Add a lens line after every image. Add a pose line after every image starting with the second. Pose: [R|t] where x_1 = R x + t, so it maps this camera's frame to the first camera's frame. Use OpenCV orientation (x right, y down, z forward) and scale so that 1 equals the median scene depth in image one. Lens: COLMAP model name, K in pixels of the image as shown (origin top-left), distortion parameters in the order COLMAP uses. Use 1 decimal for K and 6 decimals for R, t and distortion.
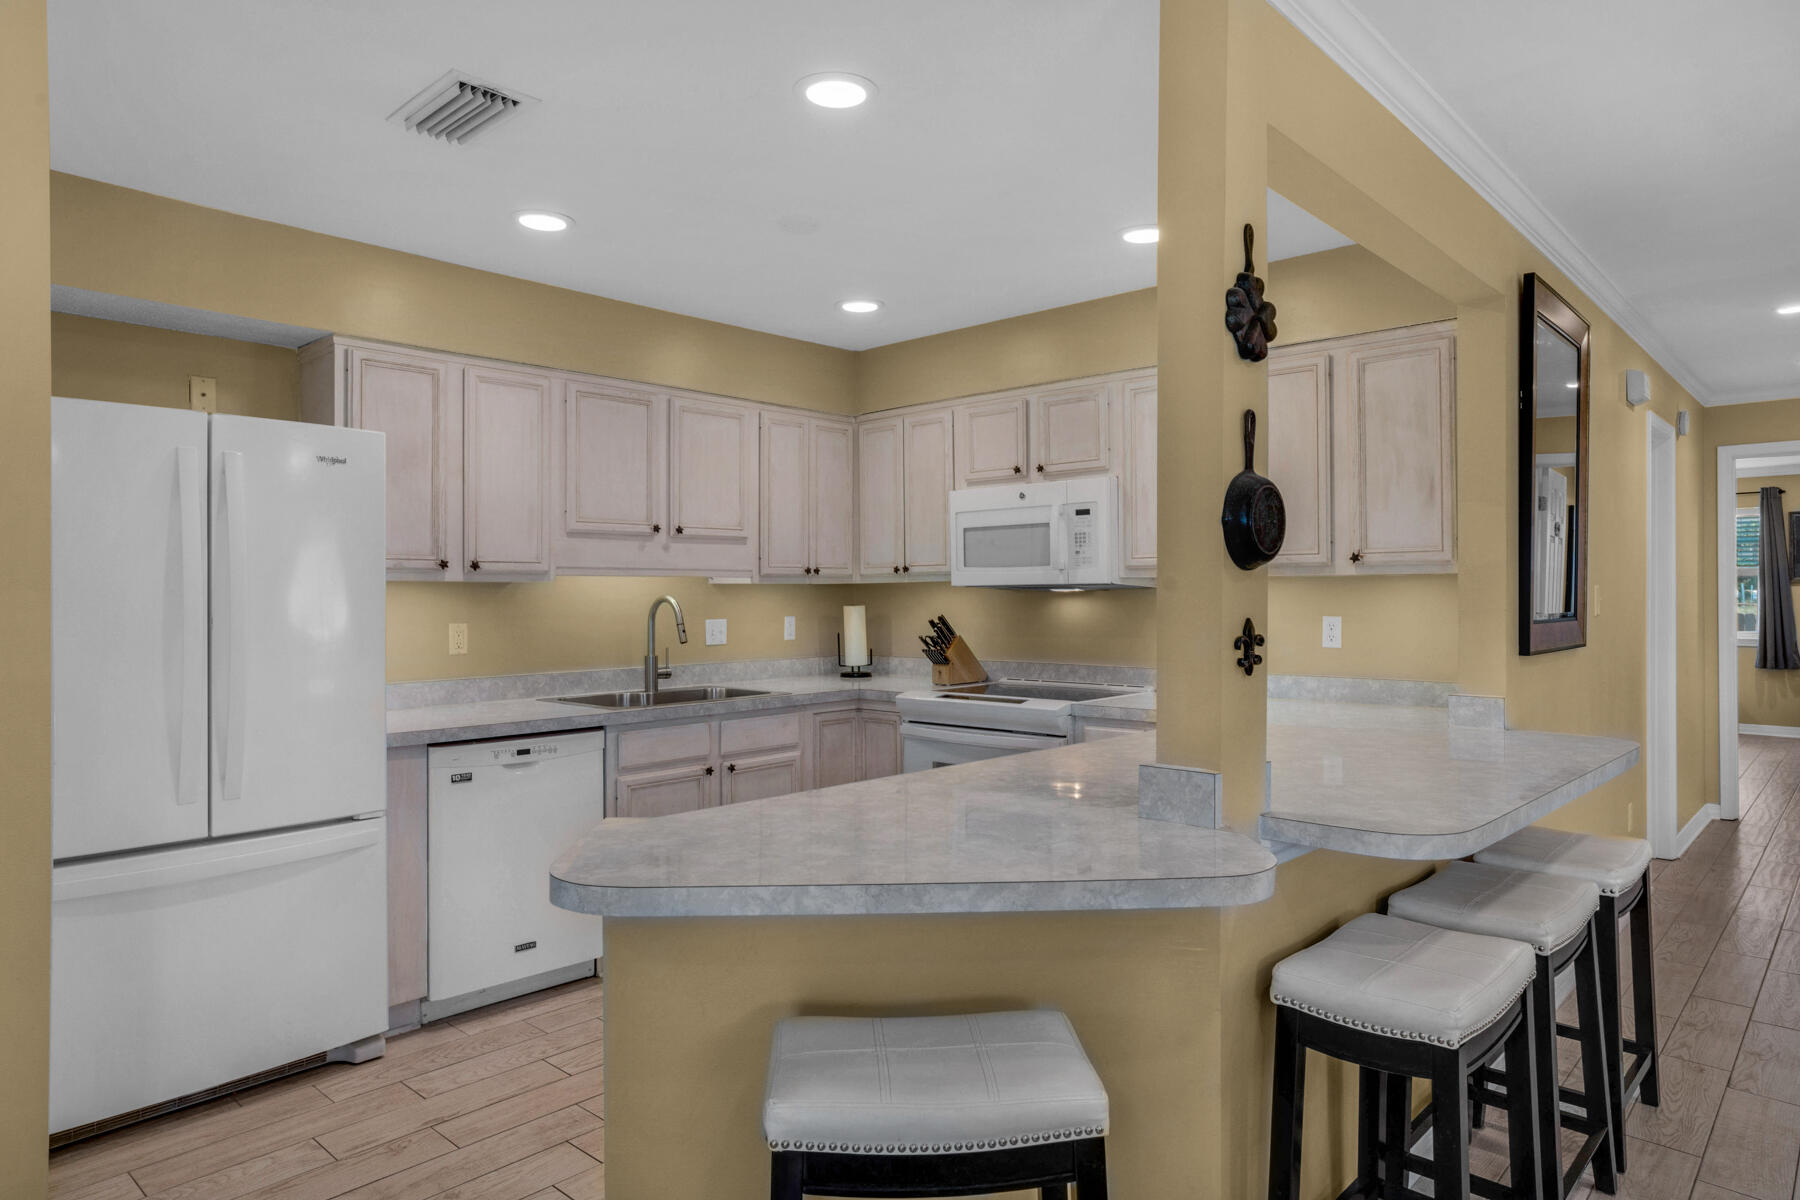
lens RADIAL K [[1096.2, 0, 893.8], [0, 1096.2, 588.9], [0, 0, 1]] dist [-0.028495, 0.000903]
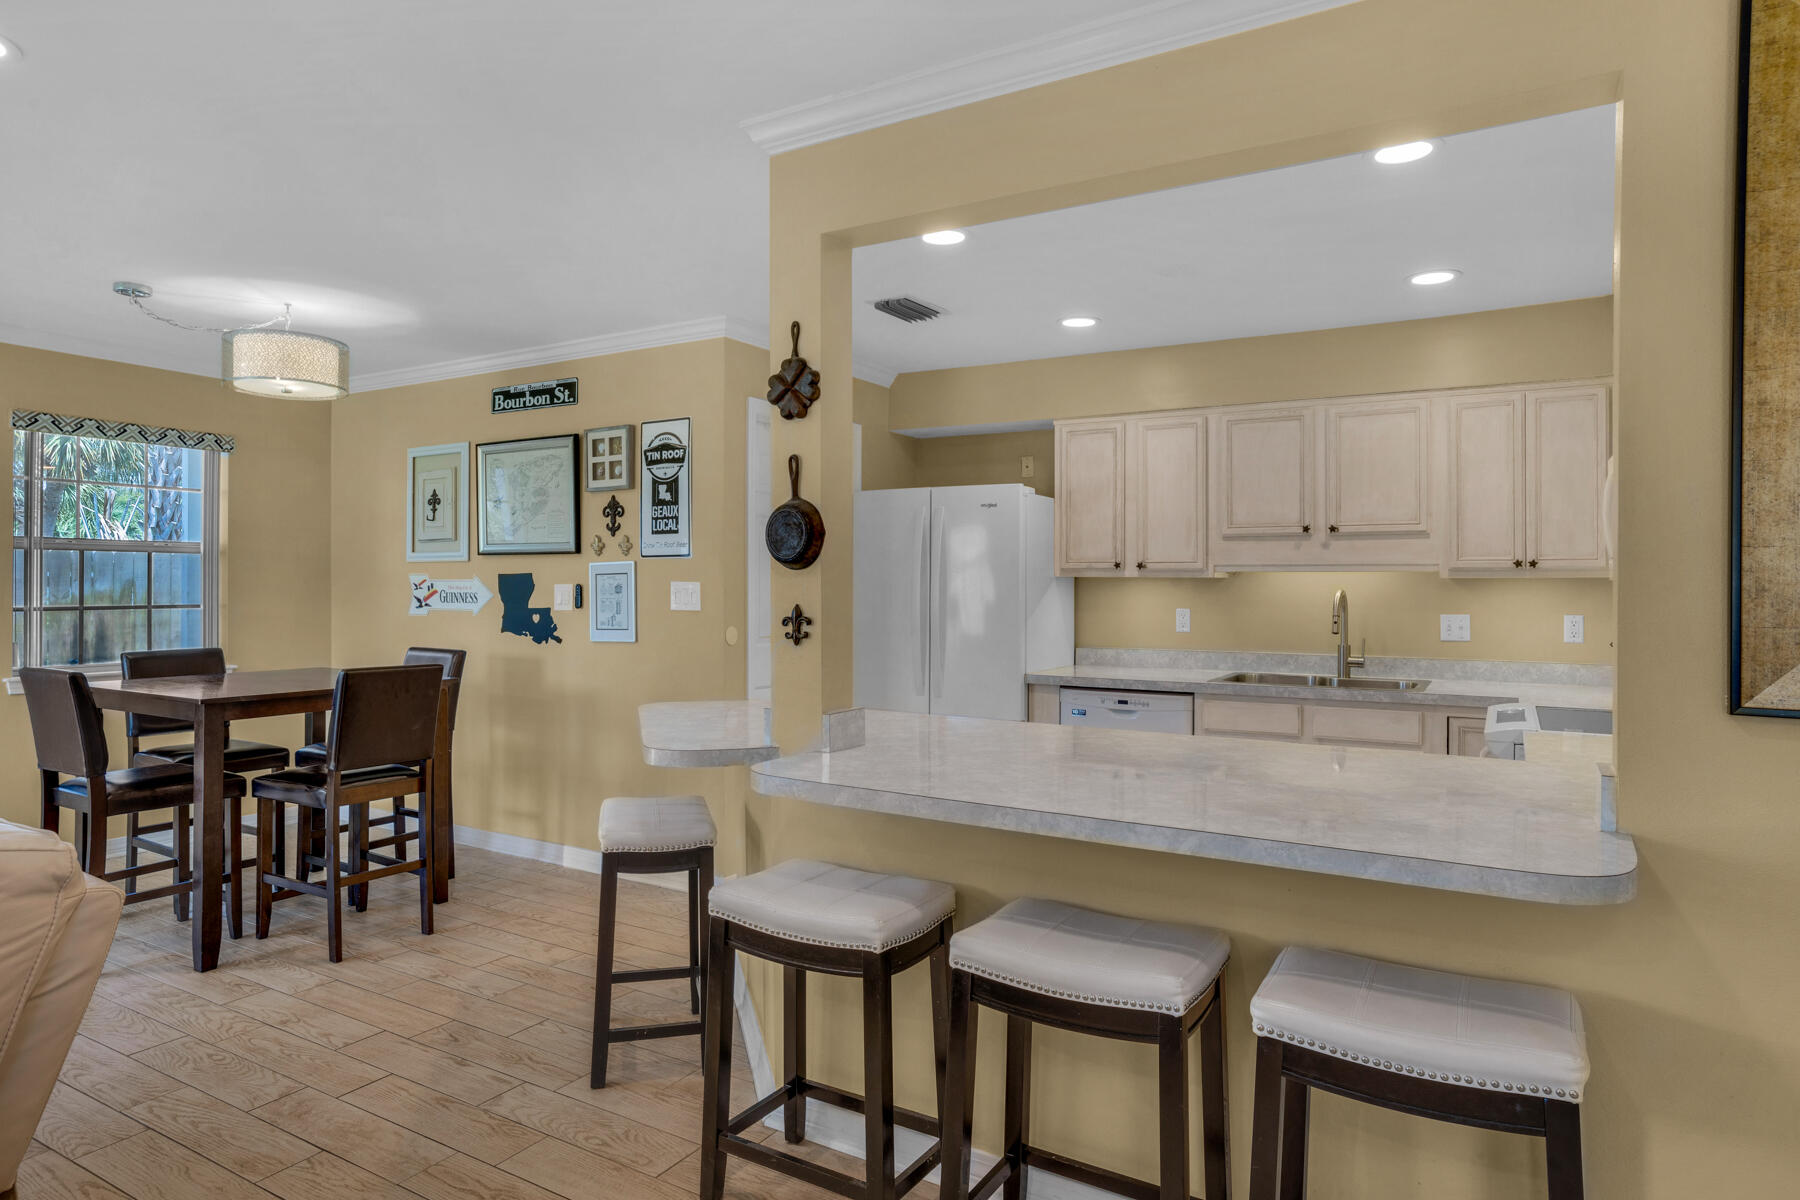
lens RADIAL K [[1047.5, 0, 905.6], [0, 1047.5, 580.2], [0, 0, 1]] dist [-0.025715, 0.002570]
pose [[0.213569, -0.000565, -0.976928, 0.755541], [-0.001434, 0.999999, -0.000891, -0.001382], [0.976927, 0.001591, 0.213568, 0.387867]]
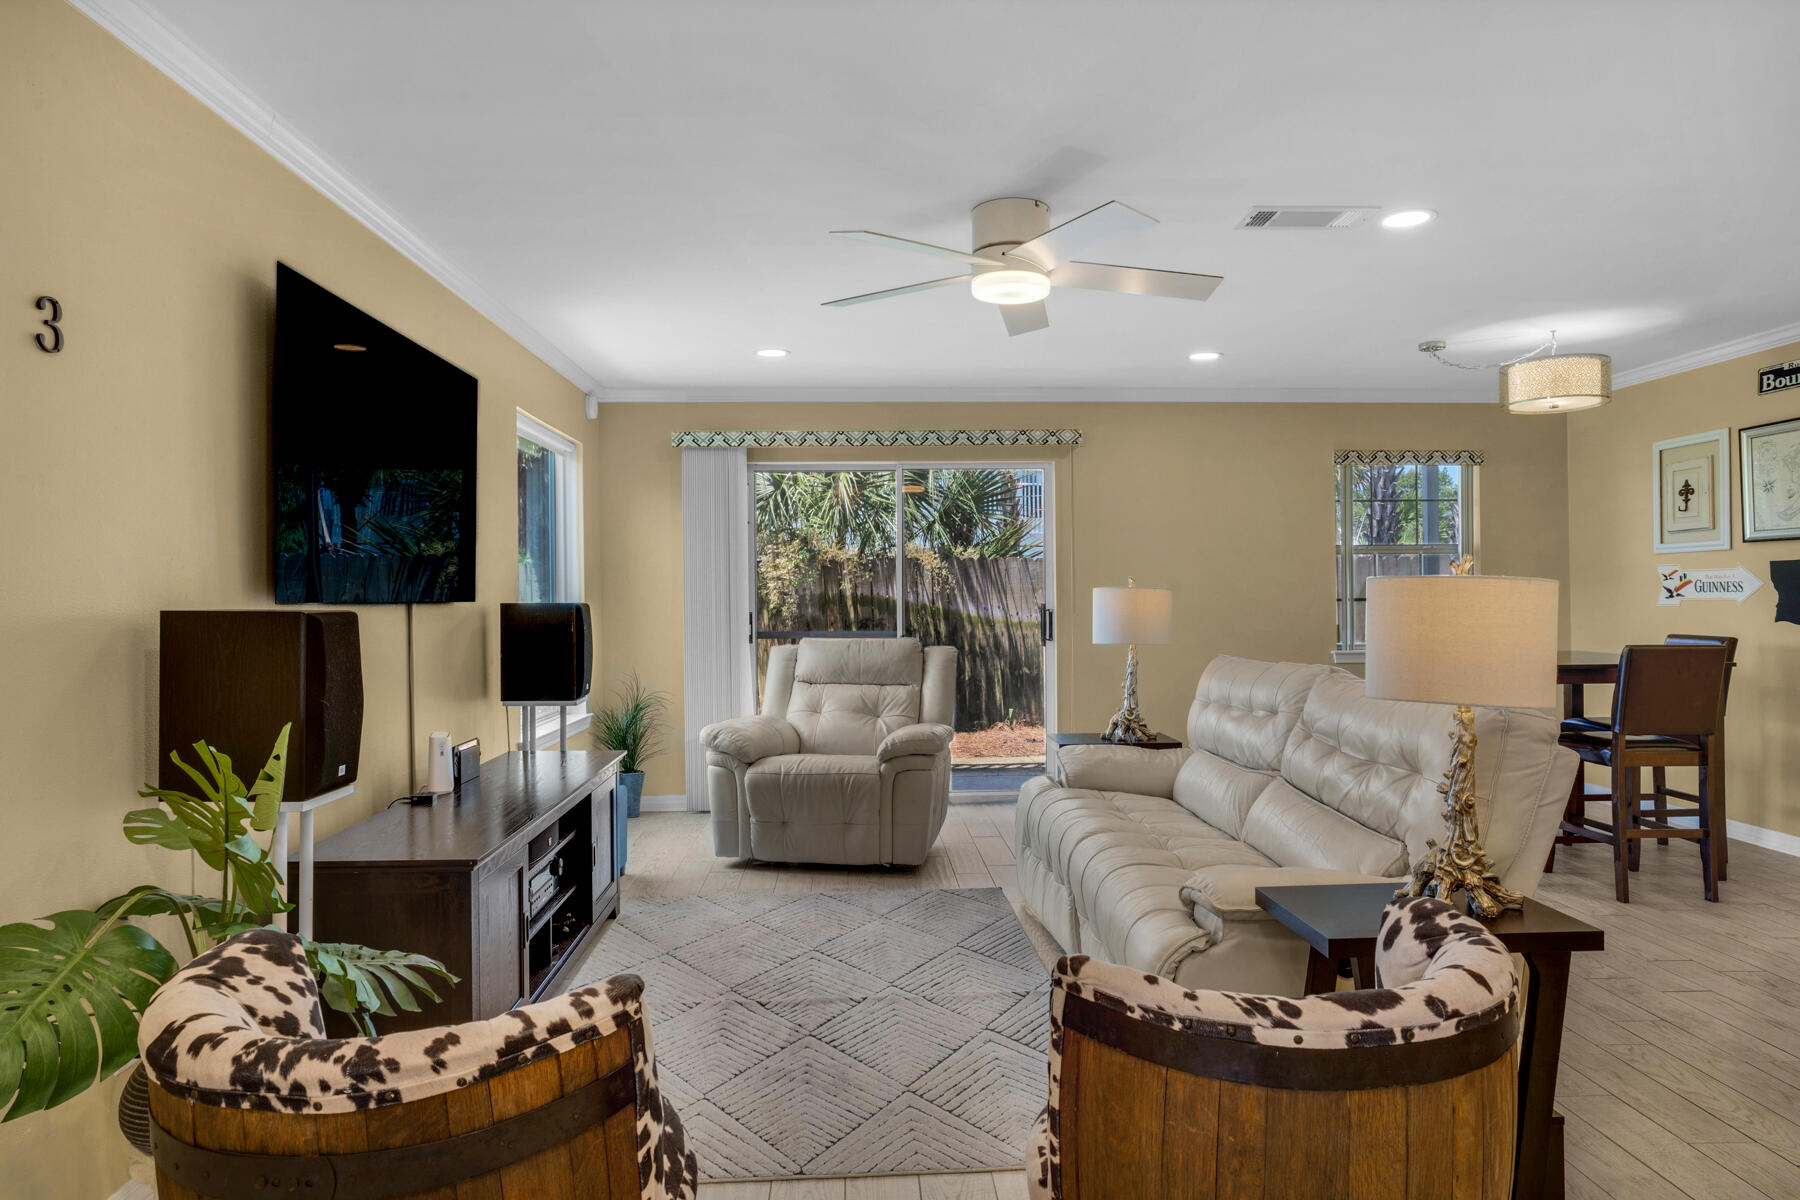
lens RADIAL K [[1110.0, 0, 900.0], [0, 1110.0, 600.0], [0, 0, 1]] dist [-0.043283, 0.053744]
pose [[-0.700267, 0.013126, -0.713760, 1.043072], [0.015989, 0.999869, 0.002701, 0.016431], [0.713702, -0.009521, -0.700385, 0.352758]]
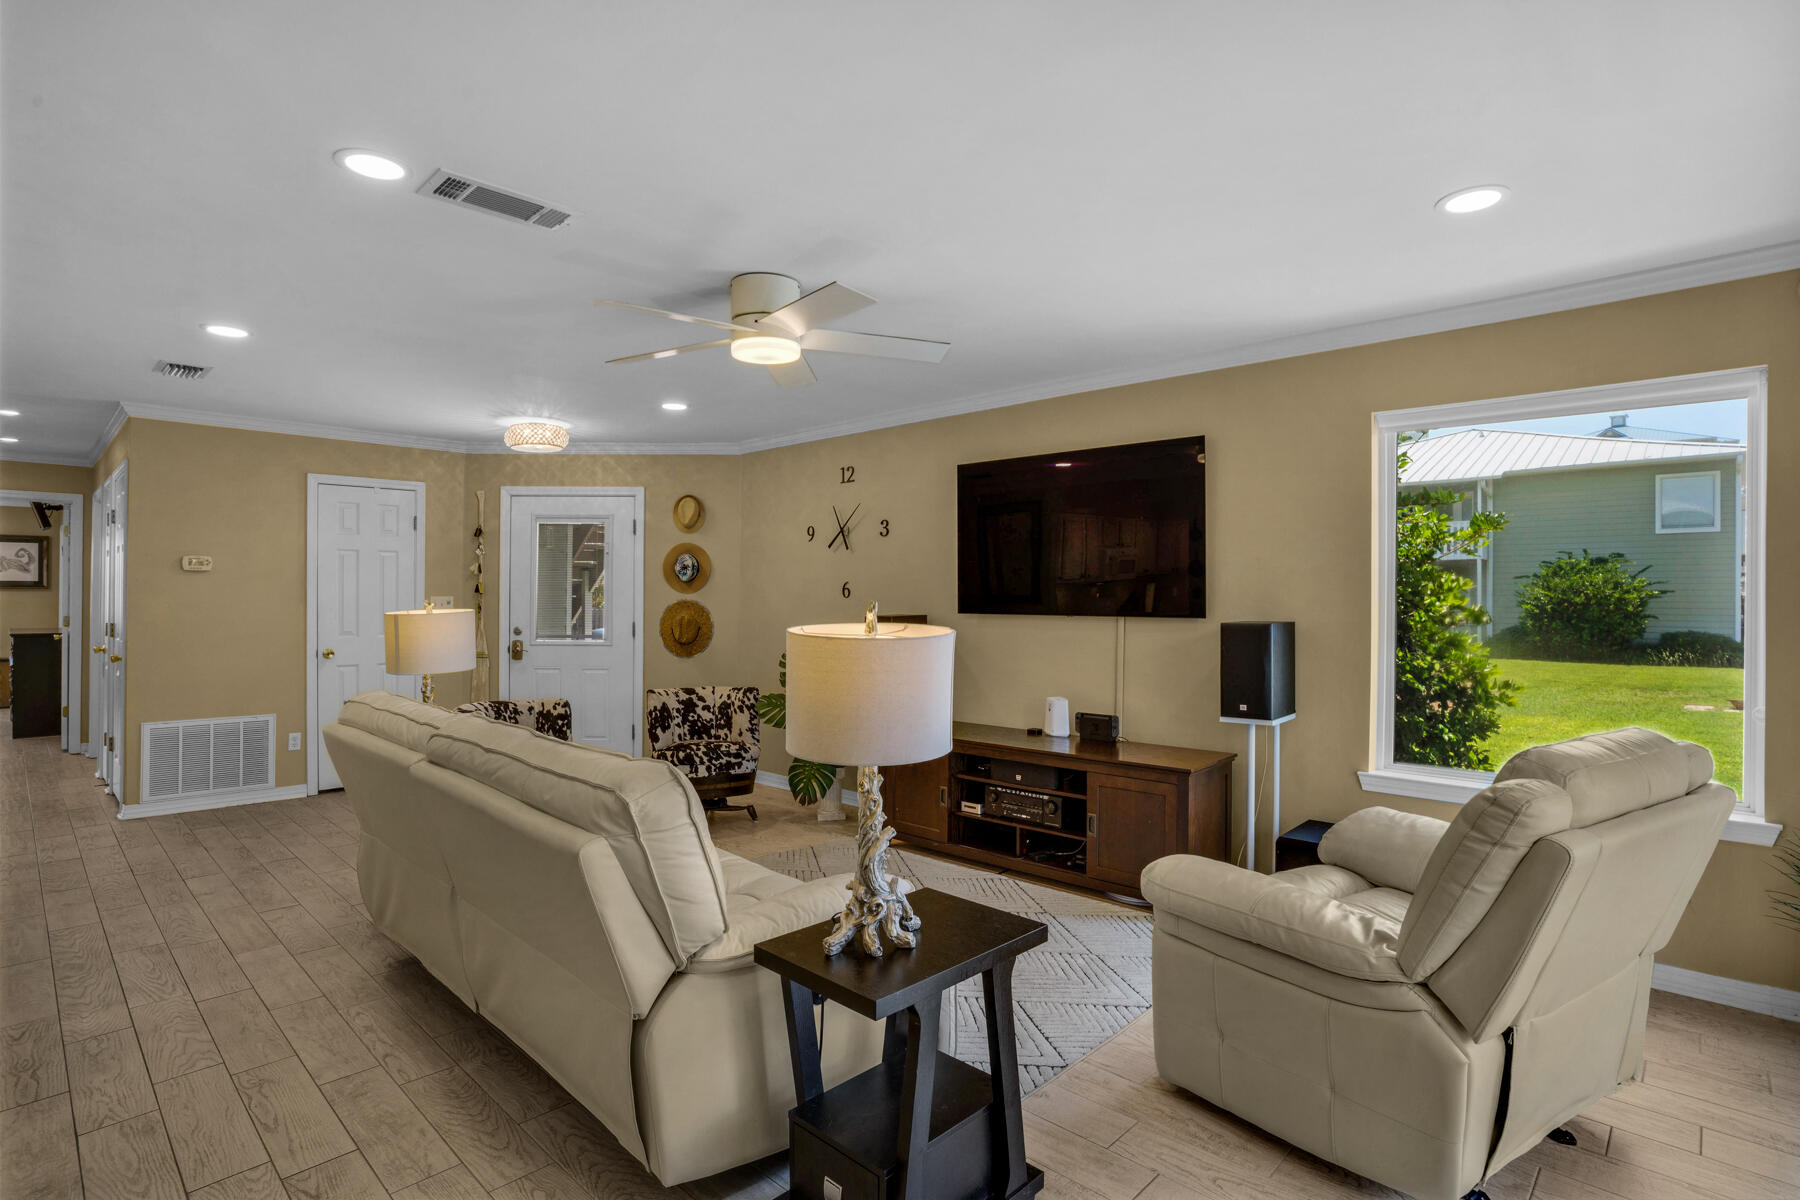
lens RADIAL K [[896.6, 0, 897.3], [0, 896.6, 594.8], [0, 0, 1]] dist [-0.085201, 0.040724]
pose [[0.028254, 0.006818, 0.999578, -0.368714], [-0.008664, 0.999941, -0.006575, -0.001442], [-0.999563, -0.008474, 0.028311, -0.311721]]
